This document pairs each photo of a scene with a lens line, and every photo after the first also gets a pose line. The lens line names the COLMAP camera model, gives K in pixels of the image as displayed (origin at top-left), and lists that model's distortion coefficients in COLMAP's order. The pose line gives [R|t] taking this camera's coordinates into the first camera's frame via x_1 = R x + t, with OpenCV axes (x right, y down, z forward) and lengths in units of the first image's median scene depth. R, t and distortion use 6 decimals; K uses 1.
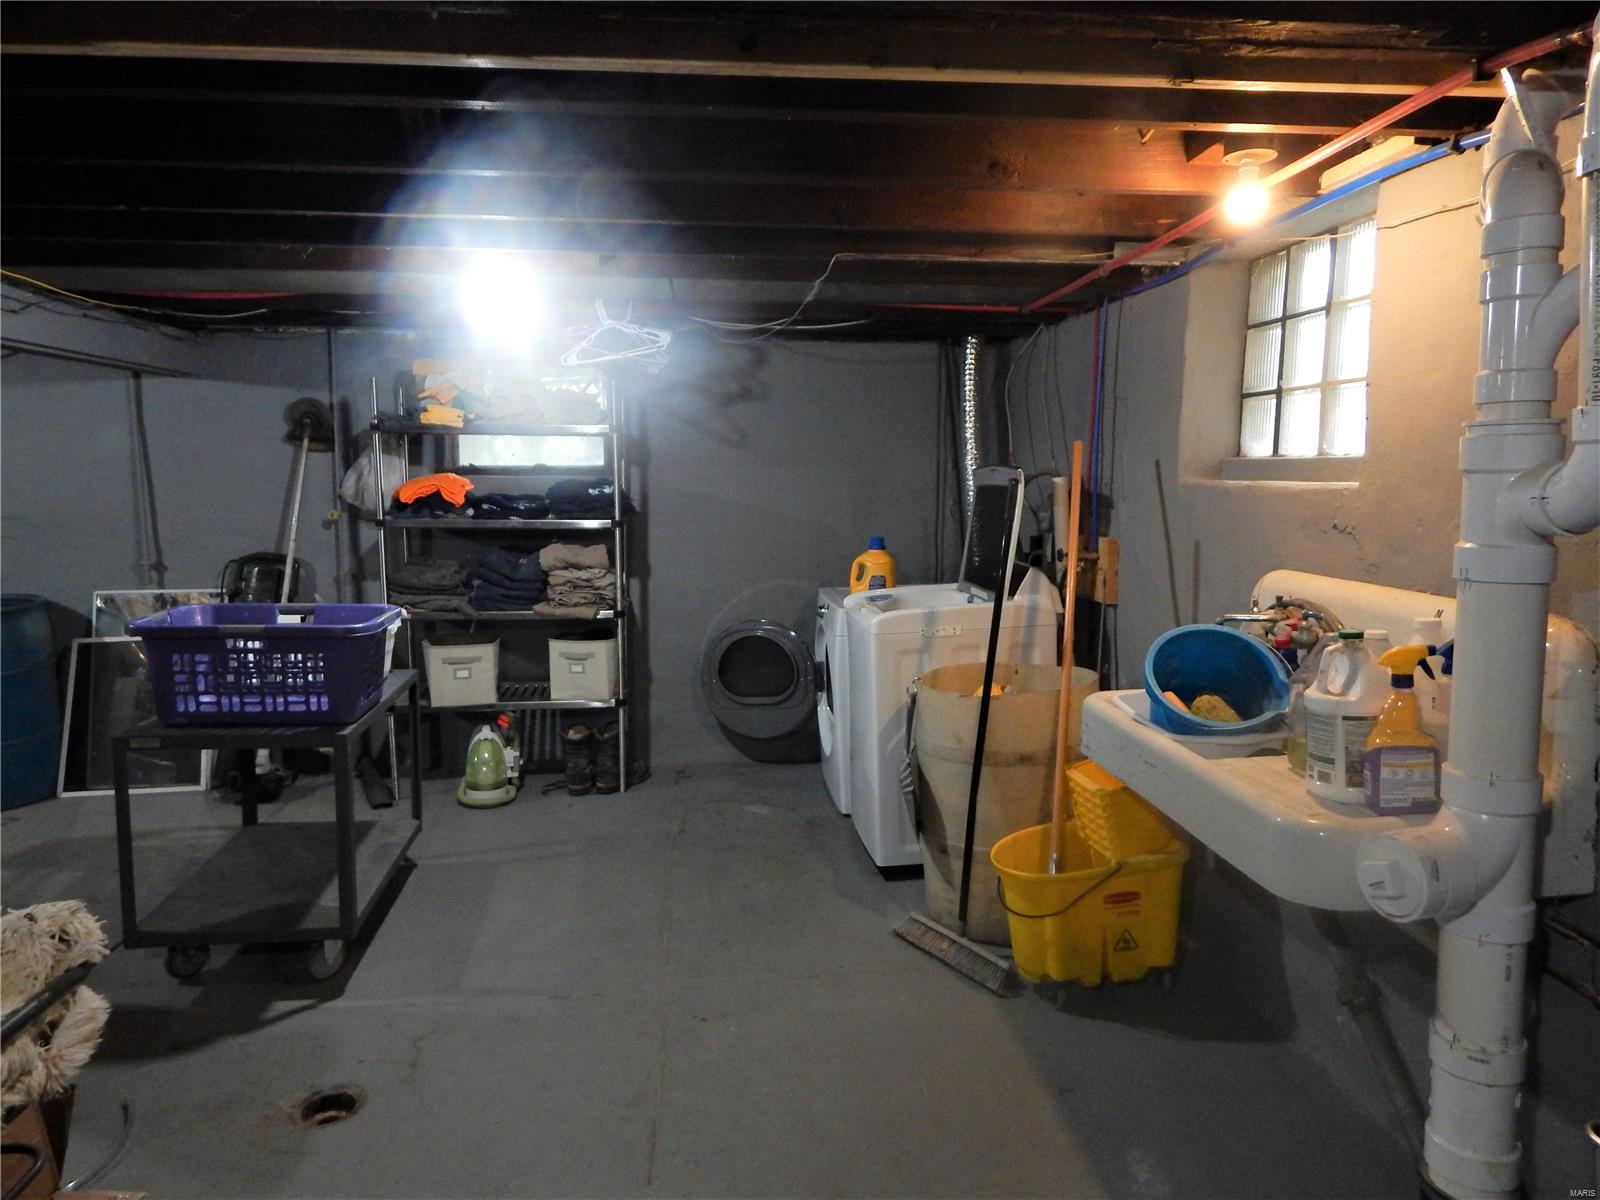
lens RADIAL K [[1054.6, 0, 801.8], [0, 1054.6, 594.8], [0, 0, 1]] dist [0.005218, -0.007665]
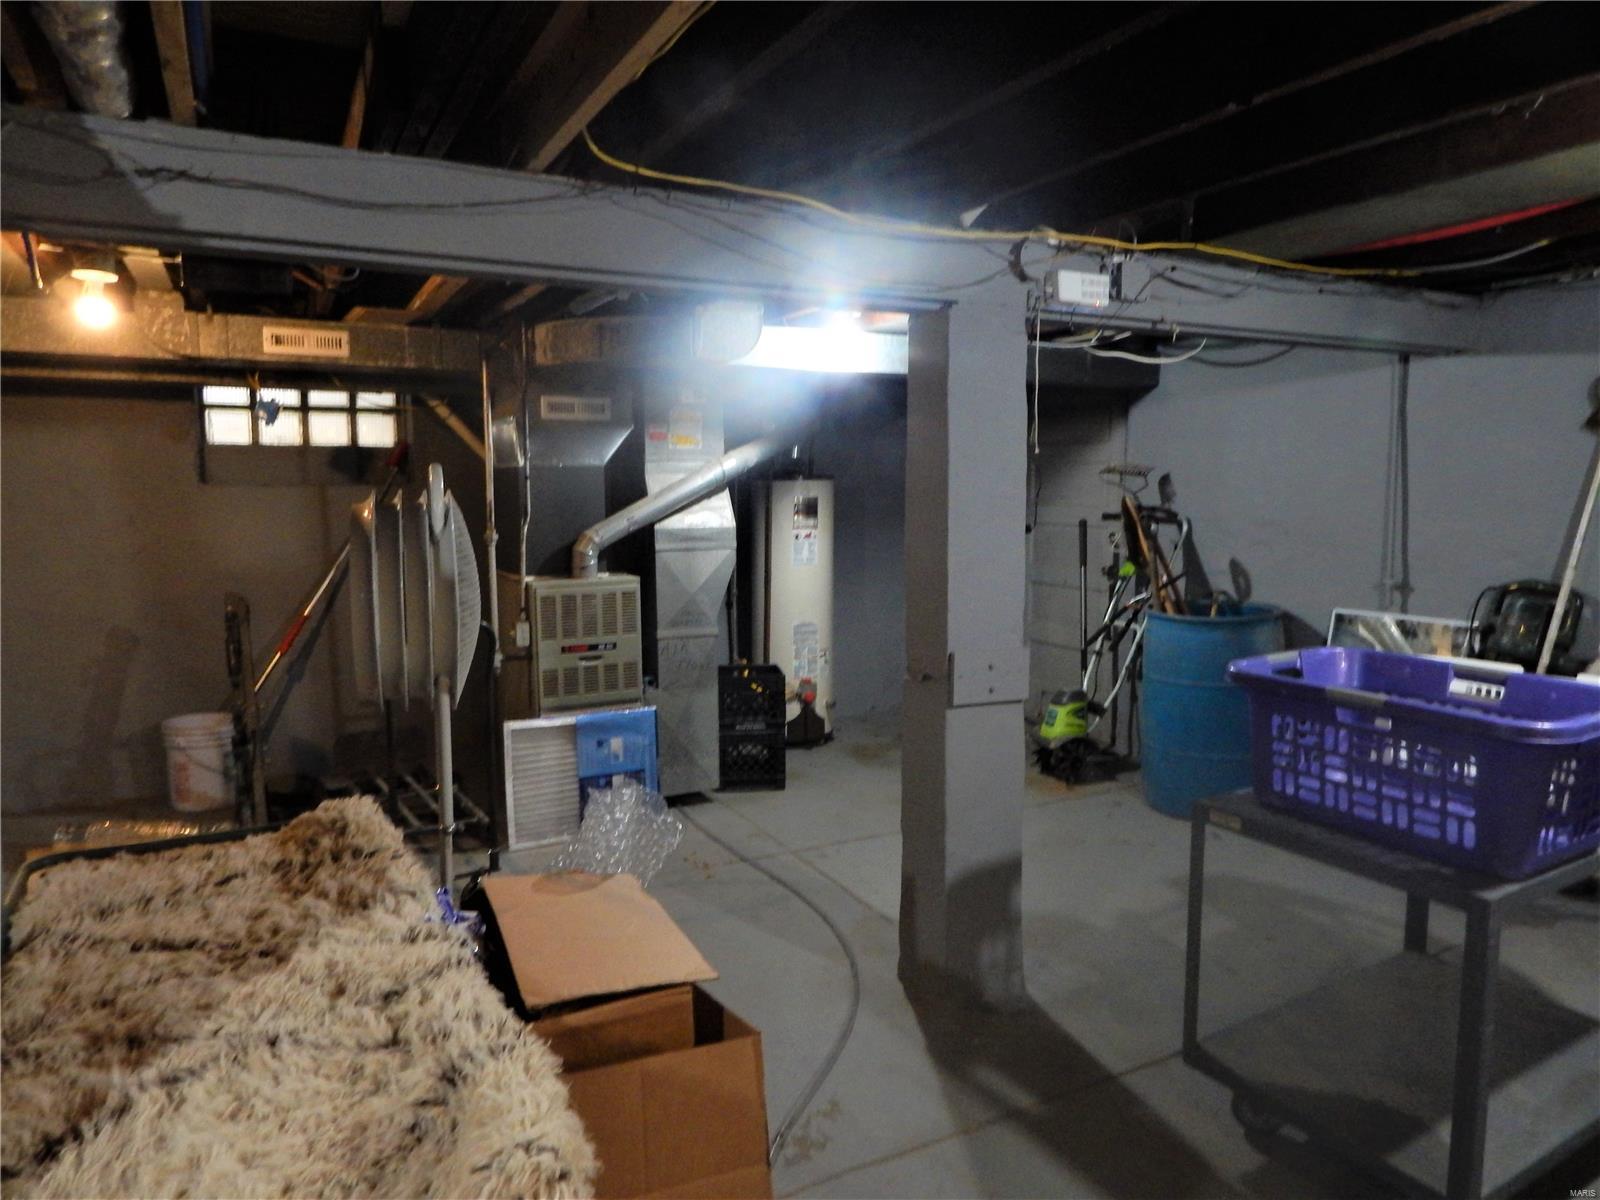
lens RADIAL K [[1054.6, 0, 810.6], [0, 1054.6, 593.4], [0, 0, 1]] dist [0.005218, -0.007665]
pose [[0.394681, 0.089164, -0.914482, -0.032619], [-0.098190, 0.993674, 0.054507, -0.022882], [0.913557, 0.068280, 0.400939, 0.253644]]
